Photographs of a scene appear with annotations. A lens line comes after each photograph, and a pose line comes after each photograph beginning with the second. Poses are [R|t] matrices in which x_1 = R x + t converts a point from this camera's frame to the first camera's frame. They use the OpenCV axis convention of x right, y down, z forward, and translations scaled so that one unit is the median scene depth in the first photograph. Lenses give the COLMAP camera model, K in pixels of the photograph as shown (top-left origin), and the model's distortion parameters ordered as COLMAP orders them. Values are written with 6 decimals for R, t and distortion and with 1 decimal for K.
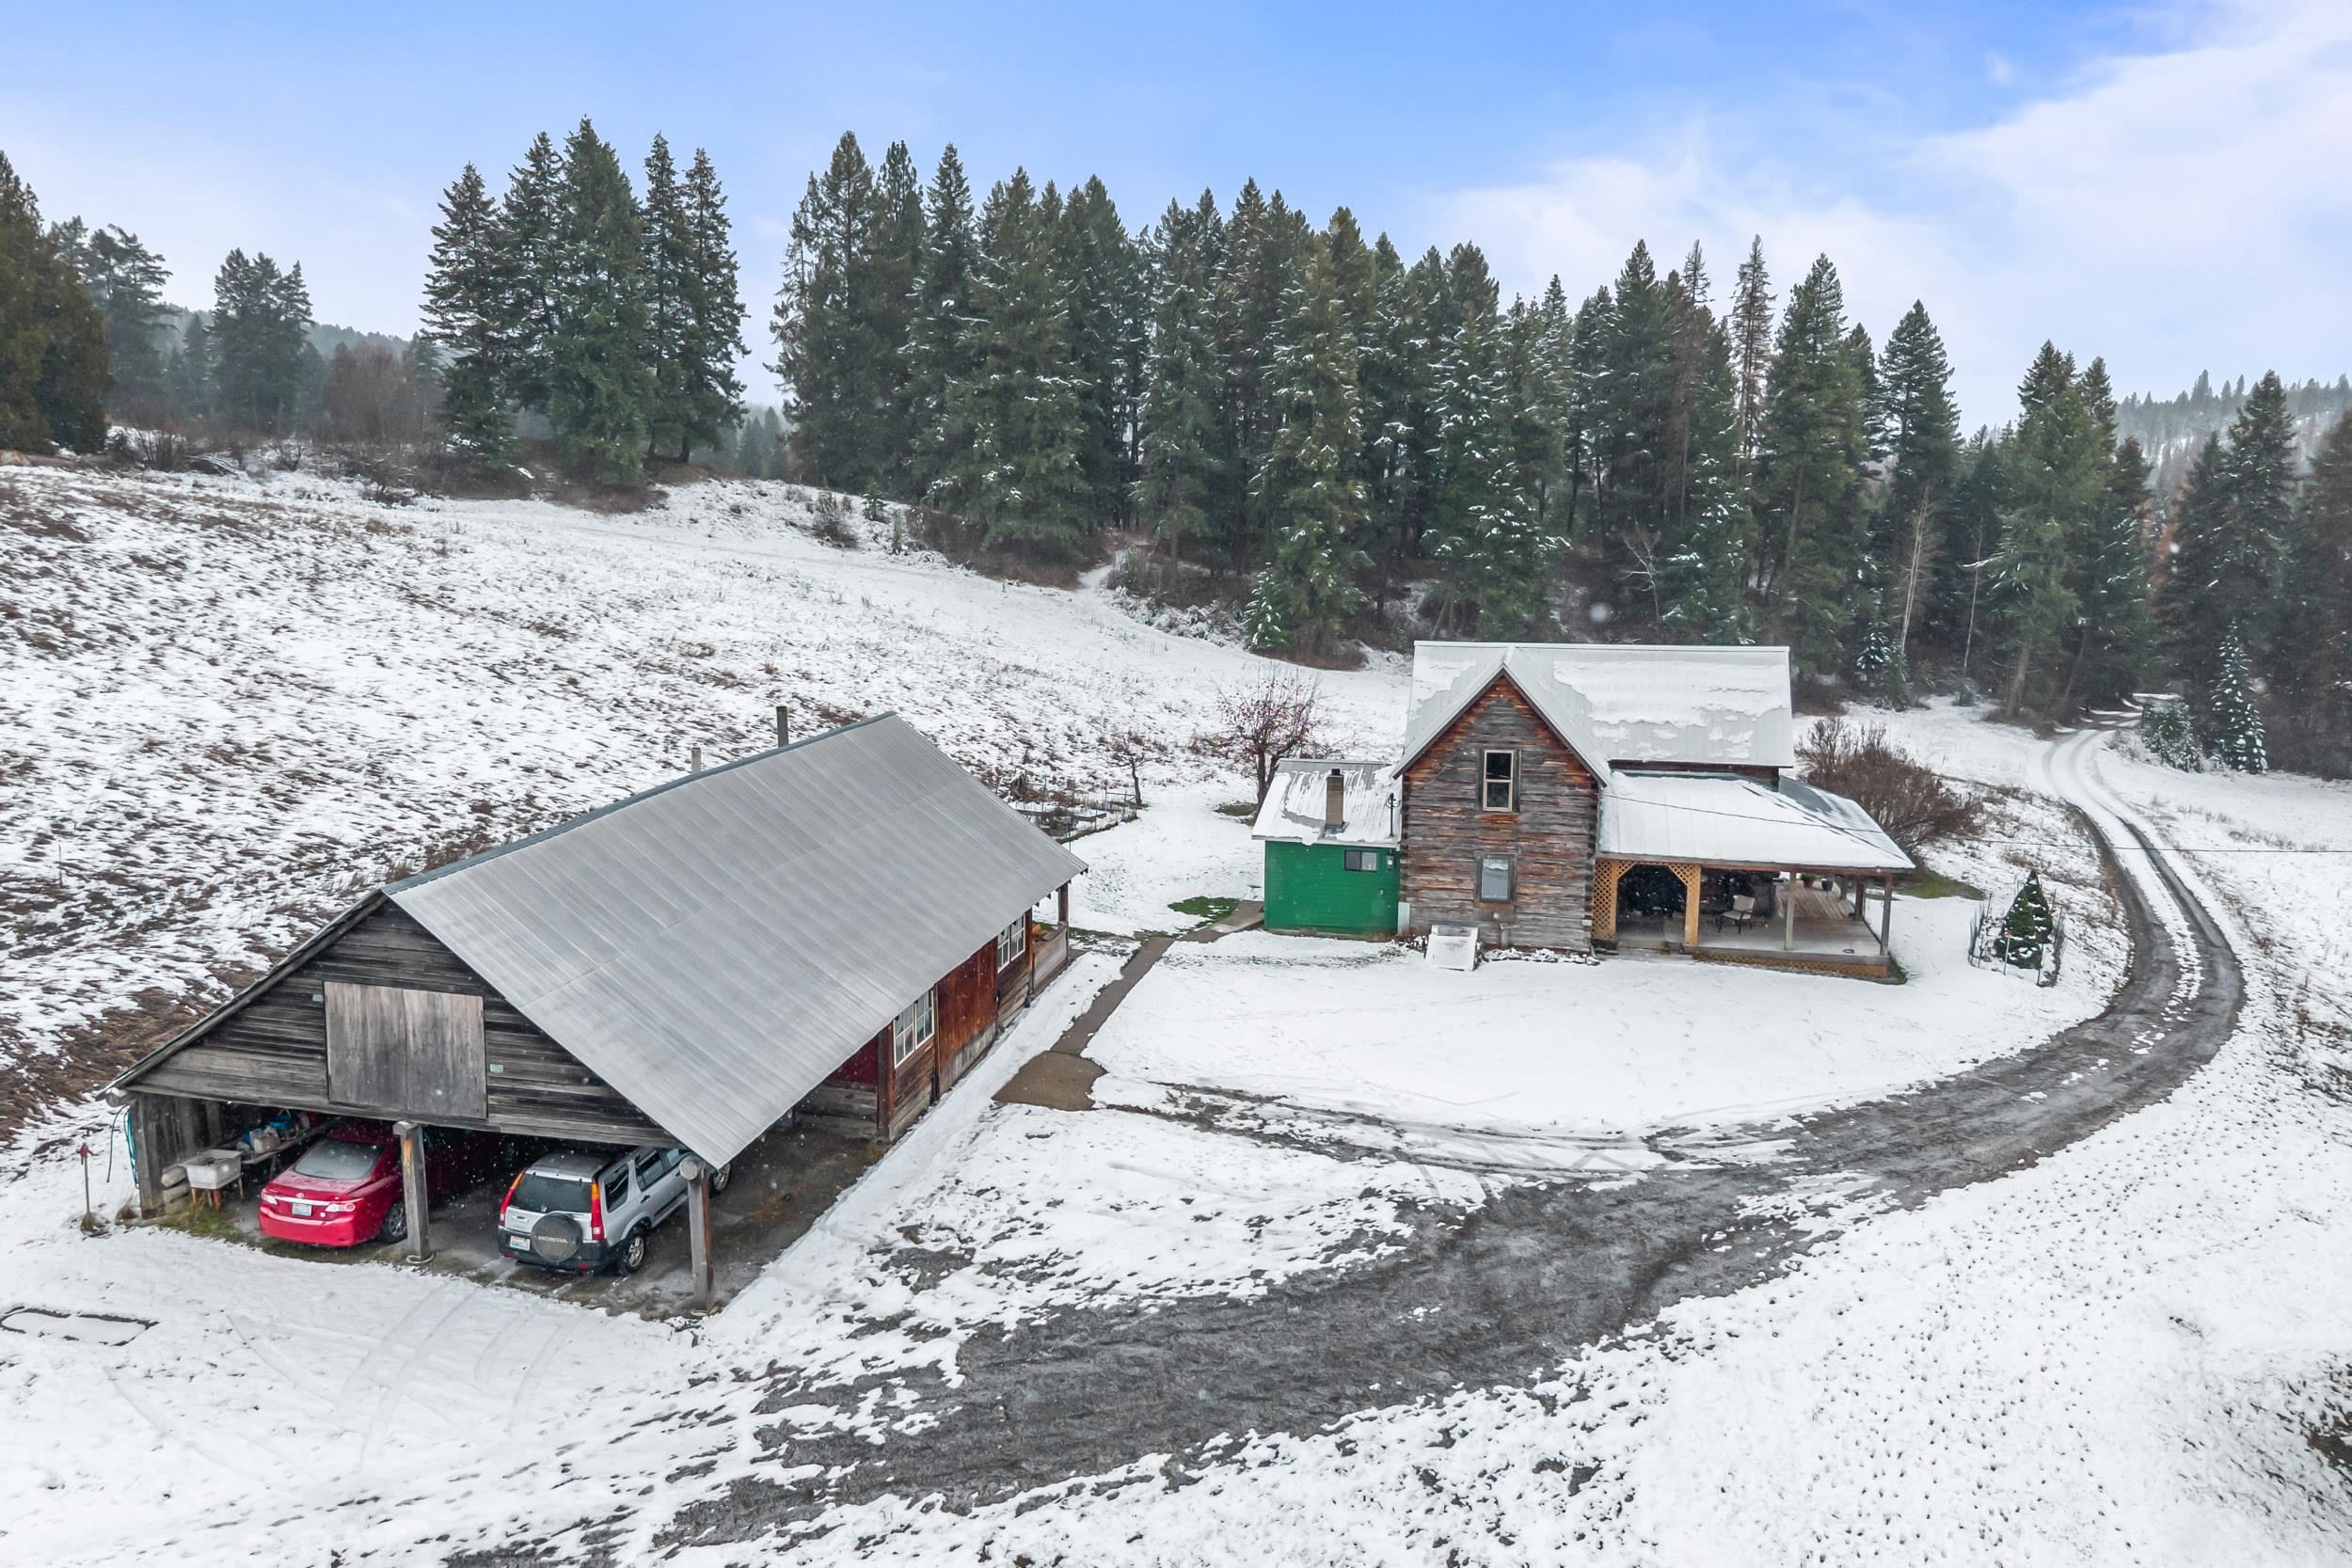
lens RADIAL K [[1521.6, 0, 1174.3], [0, 1521.6, 741.6], [0, 0, 1]] dist [-0.005011, -0.002759]
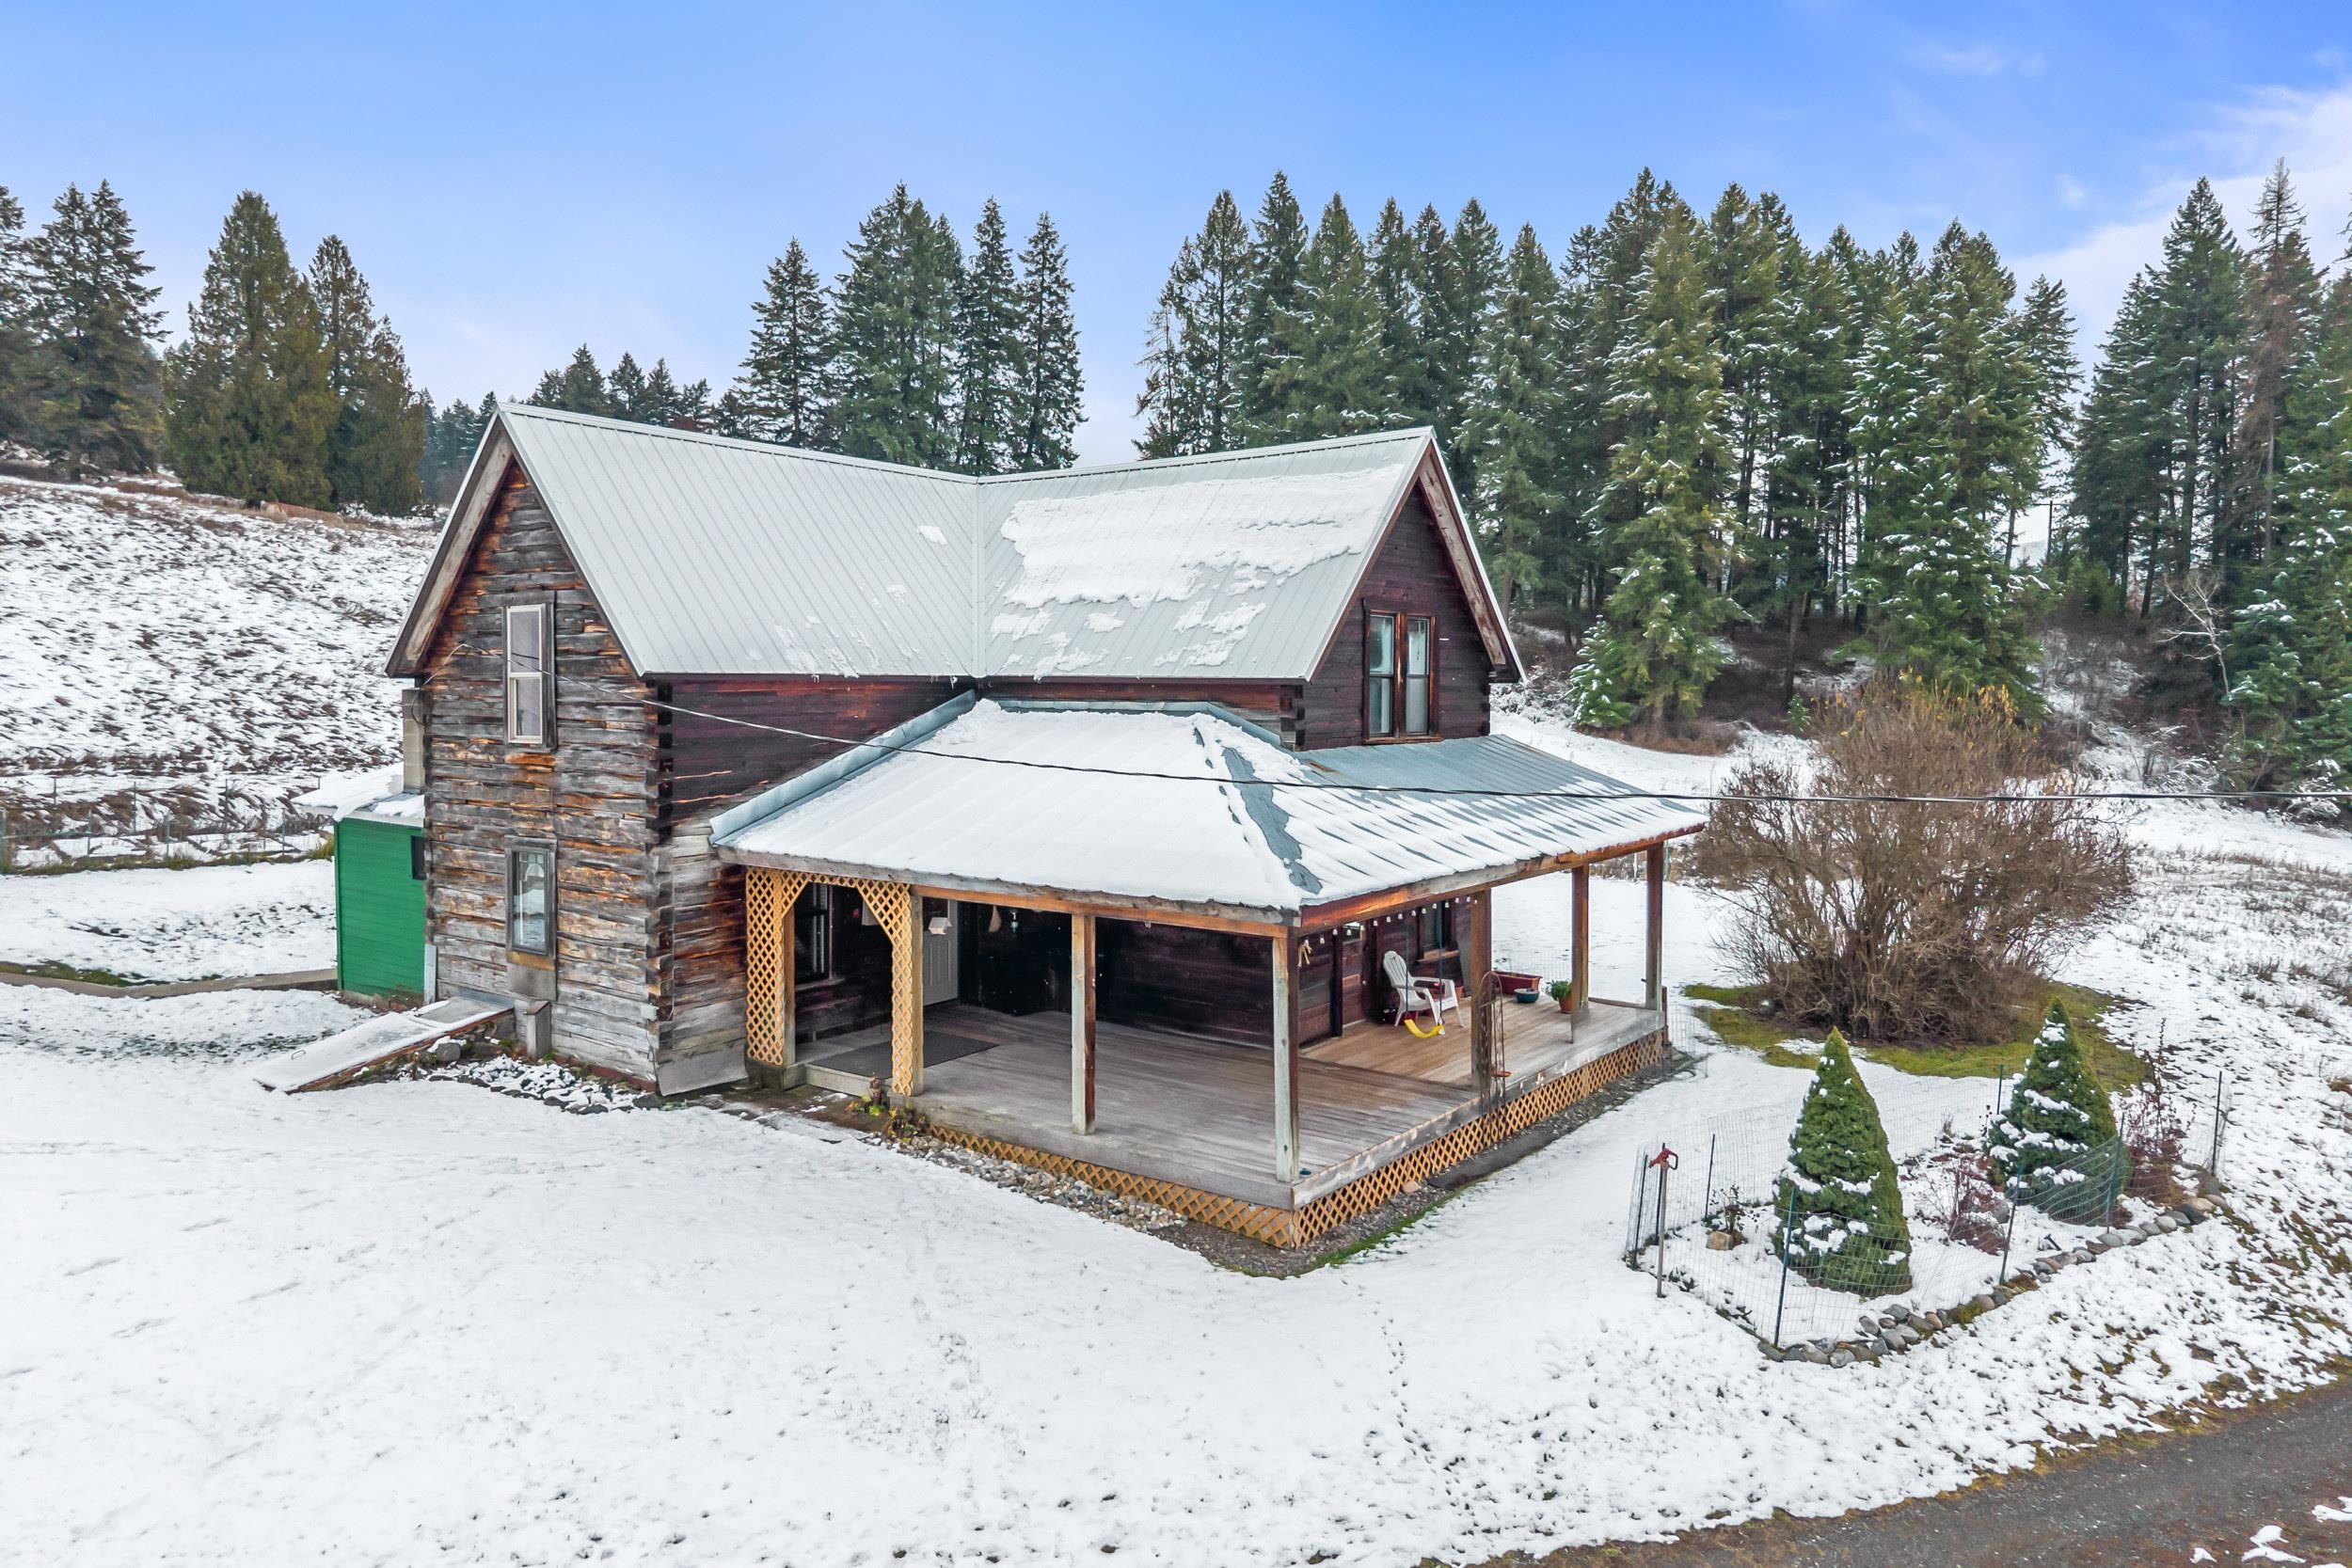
lens RADIAL K [[1521.6, 0, 1174.3], [0, 1521.6, 741.6], [0, 0, 1]] dist [-0.005011, -0.002759]
pose [[0.917691, 0.013607, -0.397061, 0.171580], [-0.050295, 0.995352, -0.082132, 0.021923], [0.394098, 0.095342, 0.914110, 0.202779]]
